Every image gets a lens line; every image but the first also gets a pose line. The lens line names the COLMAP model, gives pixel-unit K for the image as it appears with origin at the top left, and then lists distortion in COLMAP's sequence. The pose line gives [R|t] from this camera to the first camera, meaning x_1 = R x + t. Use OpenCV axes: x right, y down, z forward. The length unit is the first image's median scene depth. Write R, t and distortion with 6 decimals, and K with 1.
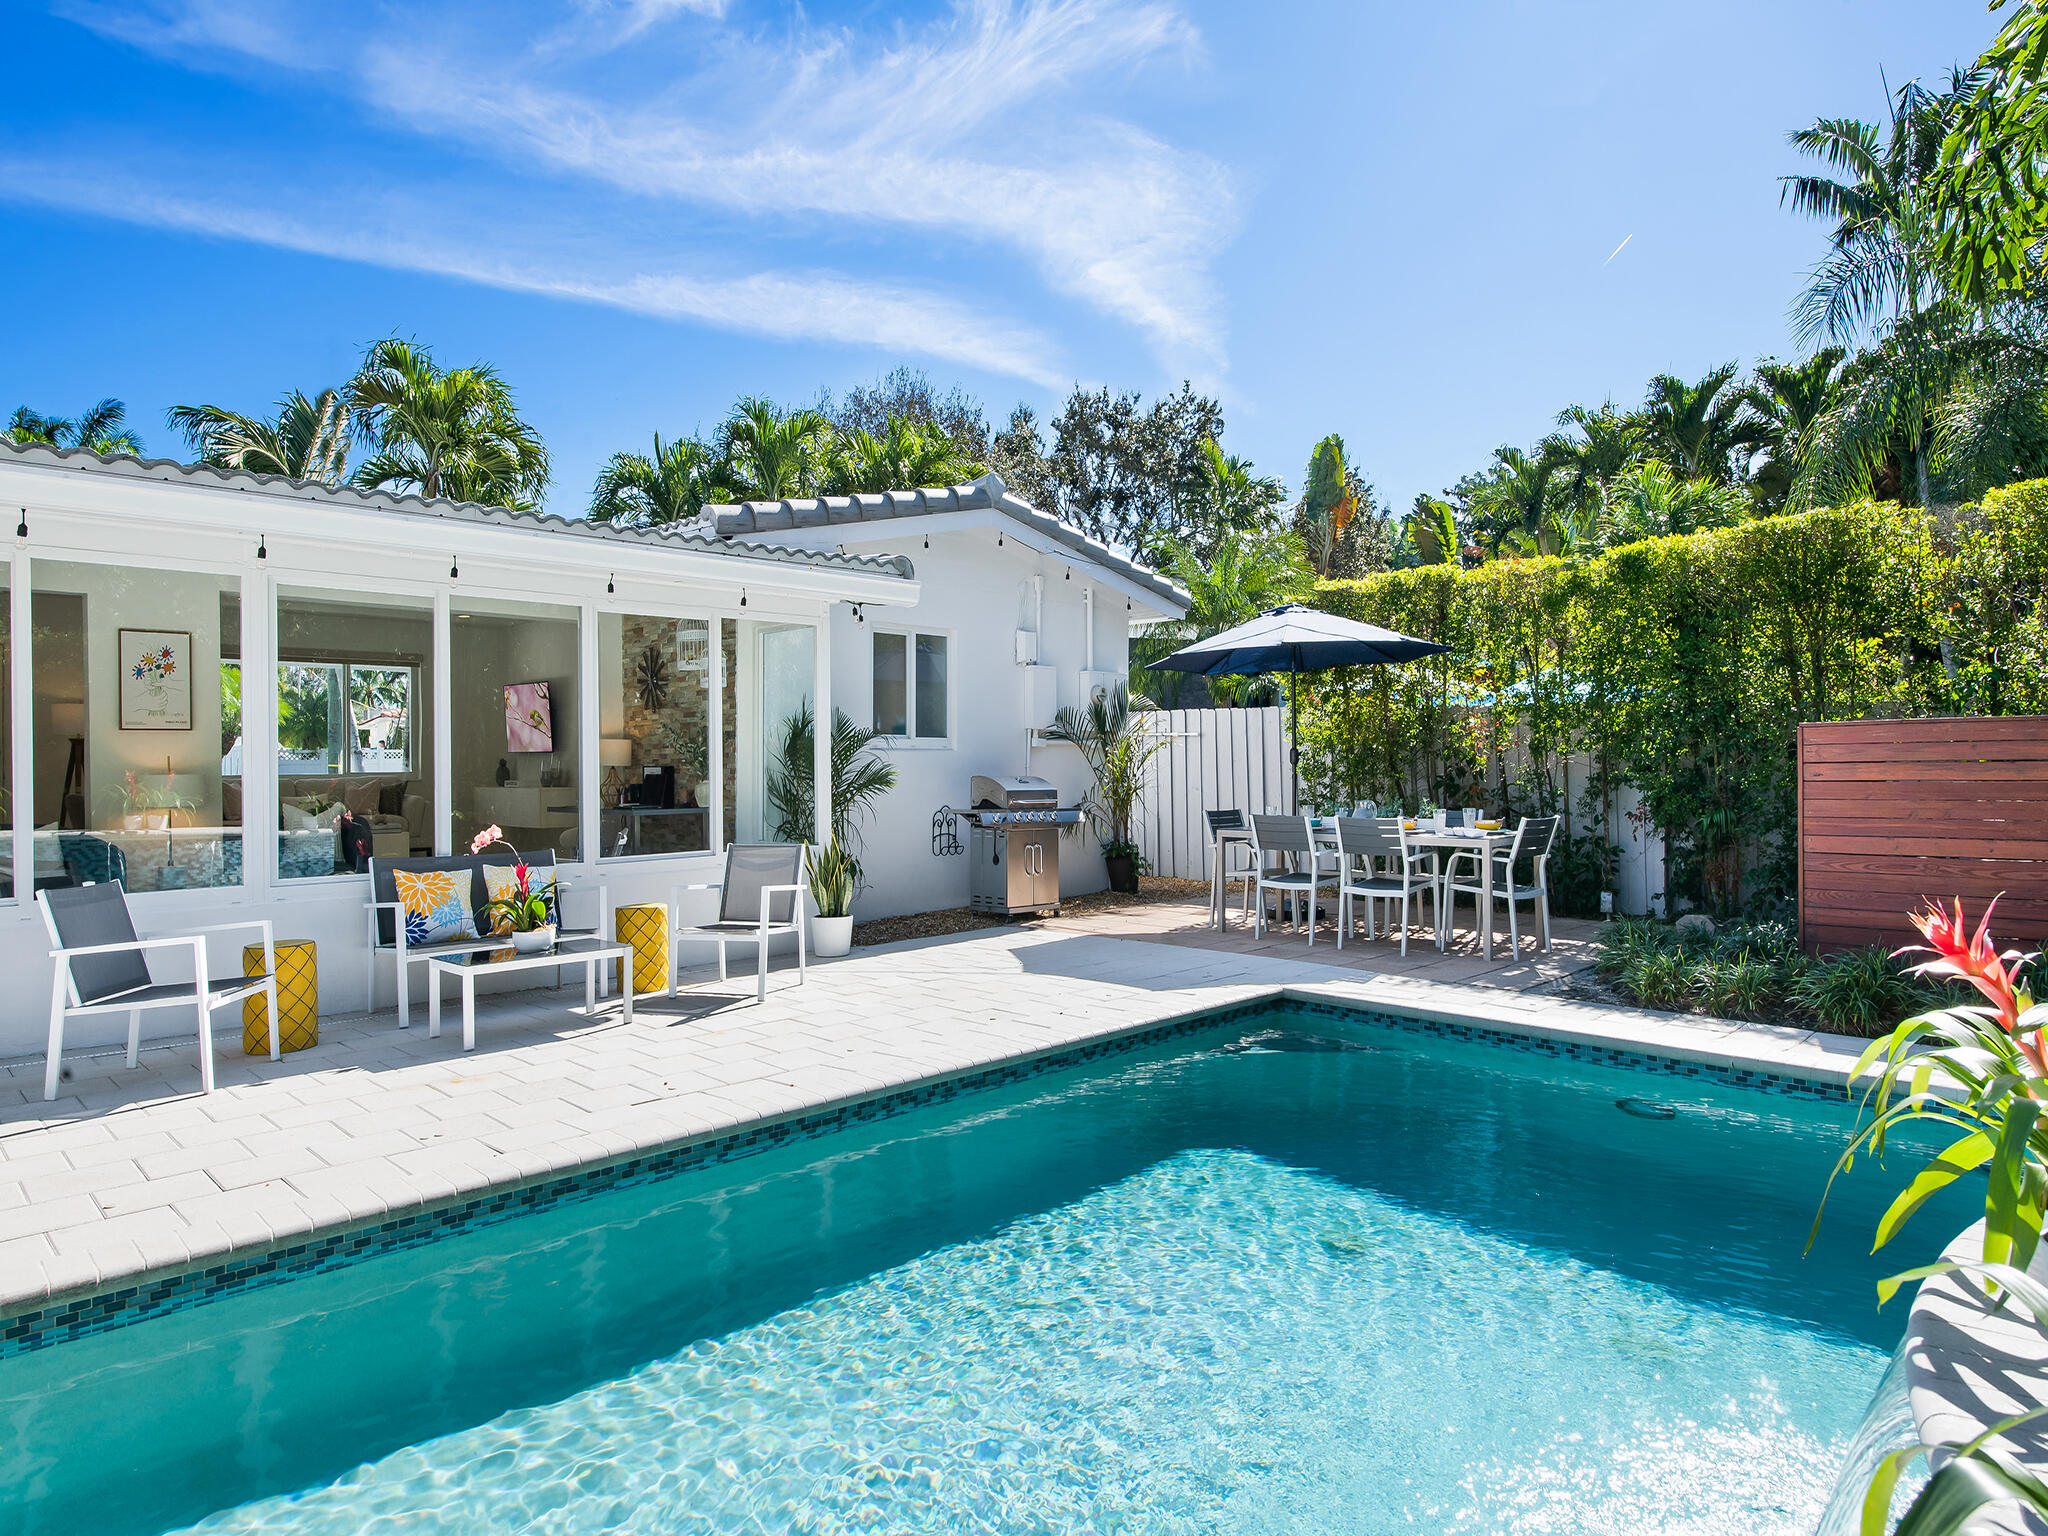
lens RADIAL K [[1202.4, 0, 1022.0], [0, 1202.4, 760.7], [0, 0, 1]] dist [0.016275, 0.002817]
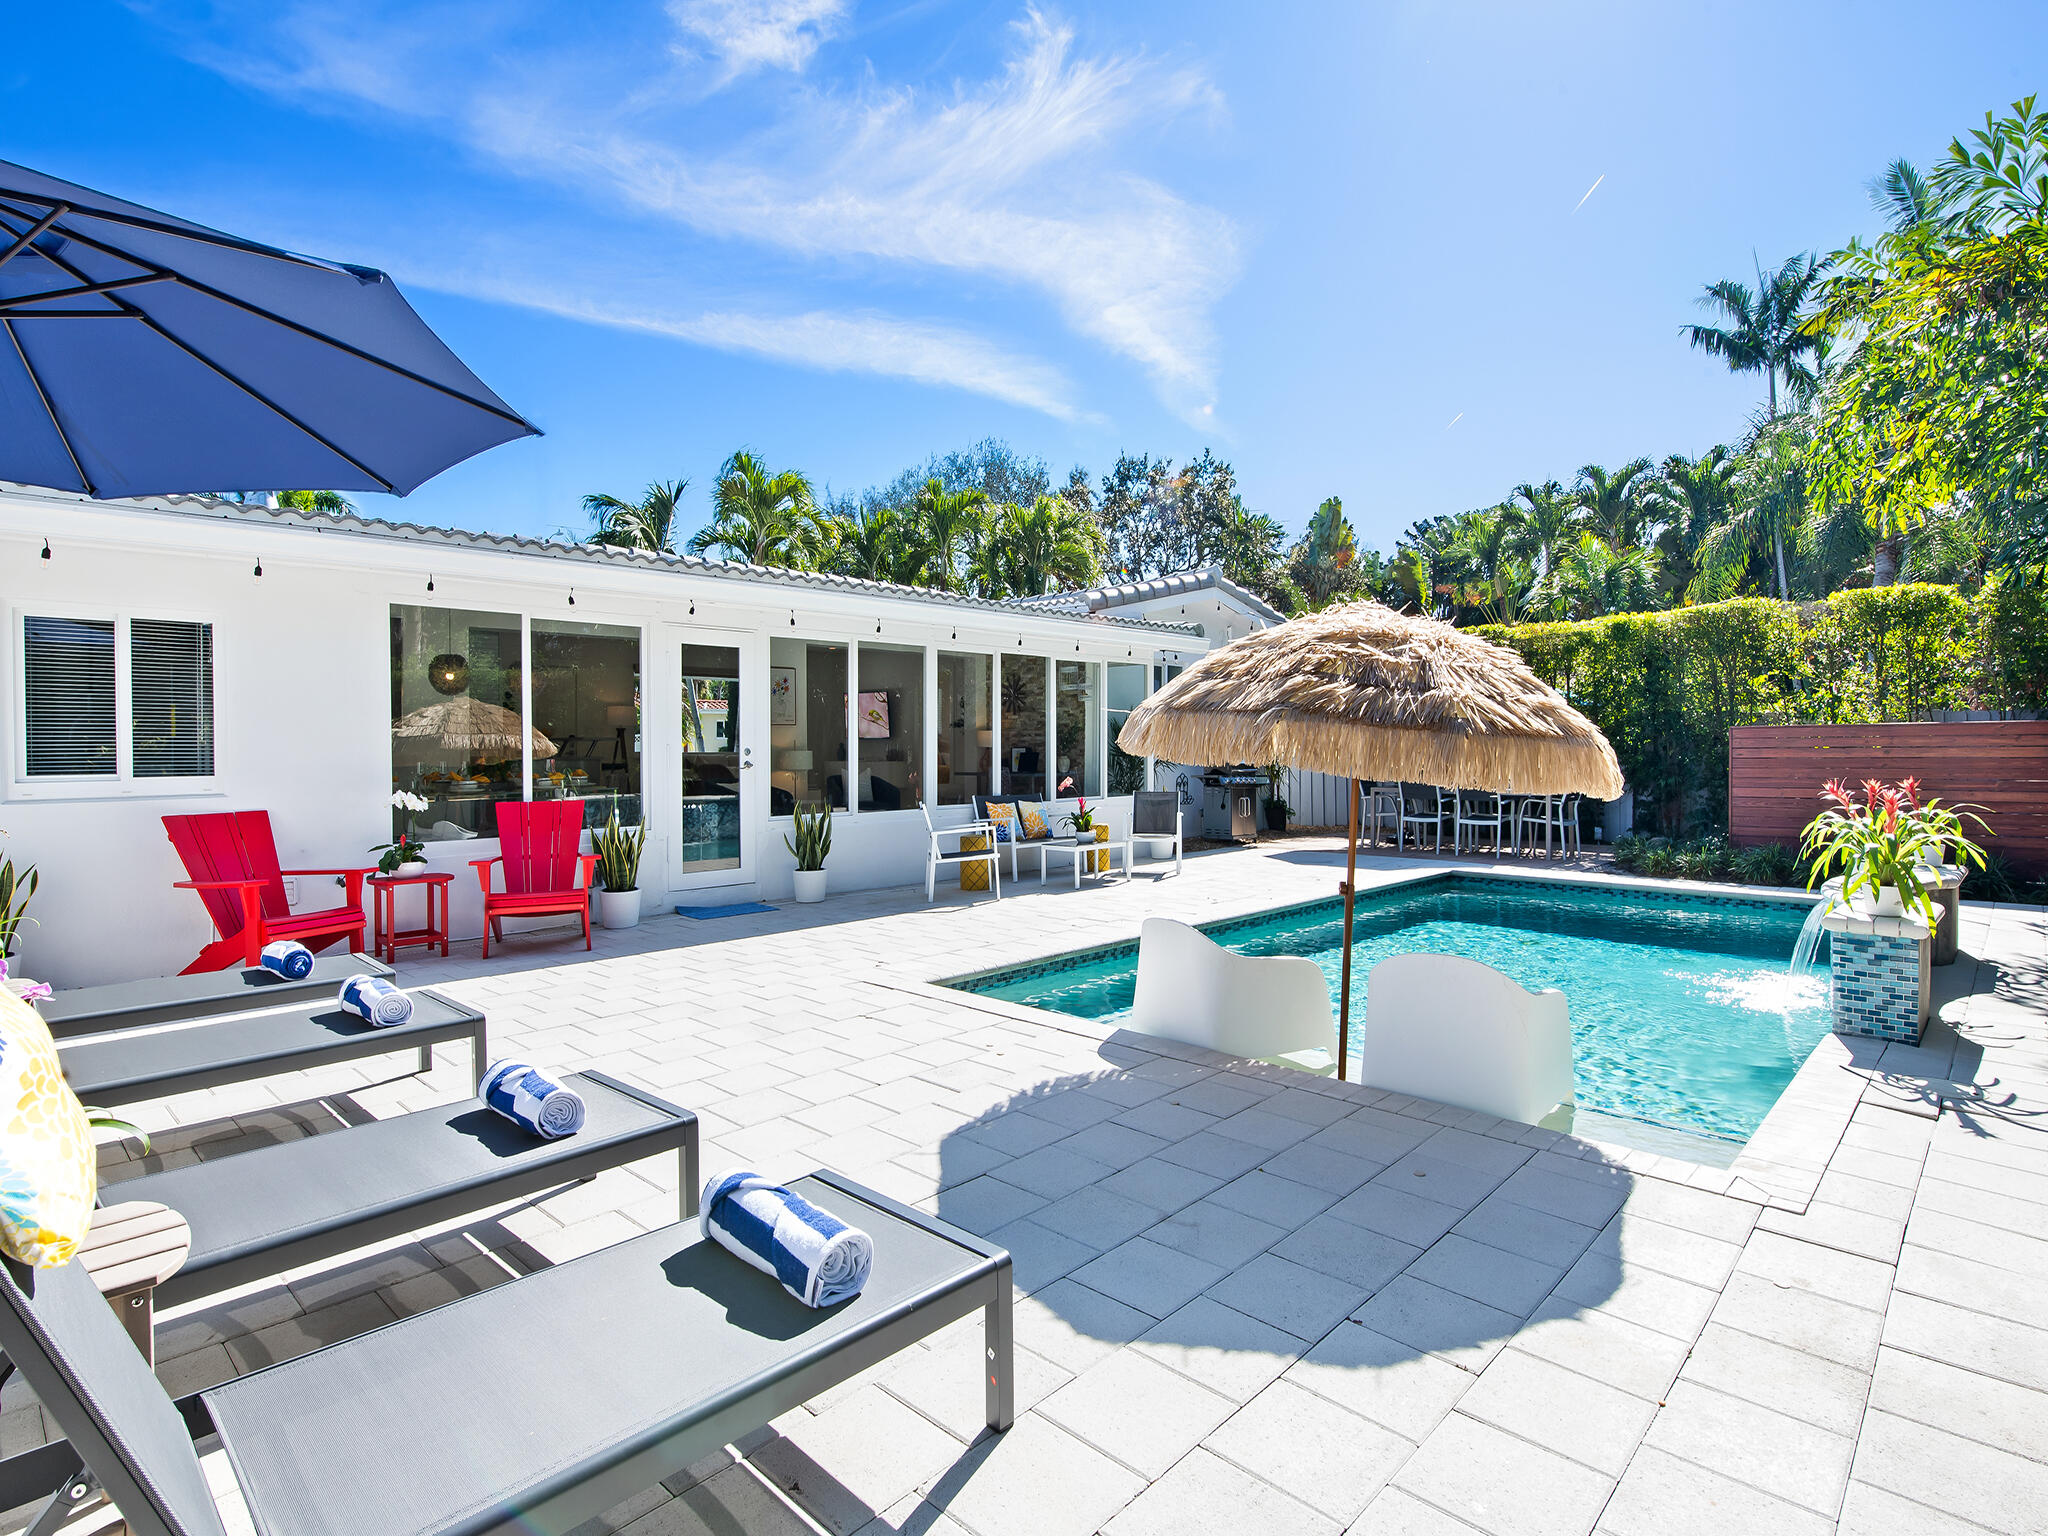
lens RADIAL K [[1052.6, 0, 1027.8], [0, 1052.6, 759.9], [0, 0, 1]] dist [0.025119, -0.000255]
pose [[0.999351, 0.004965, 0.035682, -0.358239], [-0.005362, 0.999925, 0.011032, 0.005717], [-0.035625, -0.011216, 0.999302, -0.429184]]
